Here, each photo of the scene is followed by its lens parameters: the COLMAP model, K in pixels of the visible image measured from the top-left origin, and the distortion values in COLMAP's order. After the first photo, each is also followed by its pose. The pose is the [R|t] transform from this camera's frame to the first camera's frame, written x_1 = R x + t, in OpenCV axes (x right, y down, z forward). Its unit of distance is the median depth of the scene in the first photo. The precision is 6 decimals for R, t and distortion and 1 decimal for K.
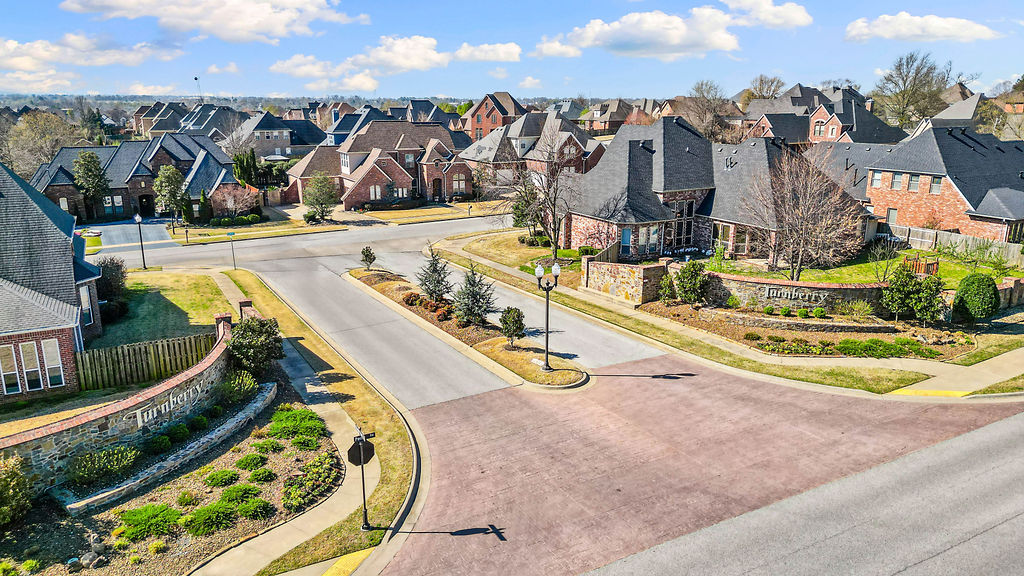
lens RADIAL K [[712.1, 0, 512.0], [0, 712.1, 288.0], [0, 0, 1]] dist [0.092399, -0.110009]
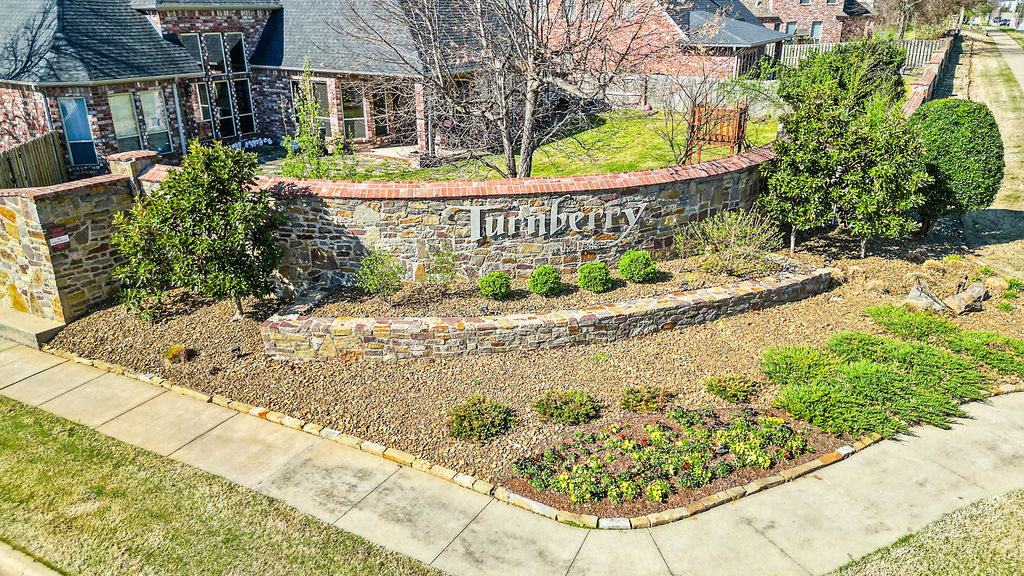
lens RADIAL K [[712.1, 0, 512.0], [0, 712.1, 288.0], [0, 0, 1]] dist [0.092399, -0.110009]
pose [[0.857146, -0.193226, 0.477456, 0.206049], [0.137004, 0.979103, 0.150287, -0.010533], [-0.496518, -0.063404, 0.865707, 0.688398]]
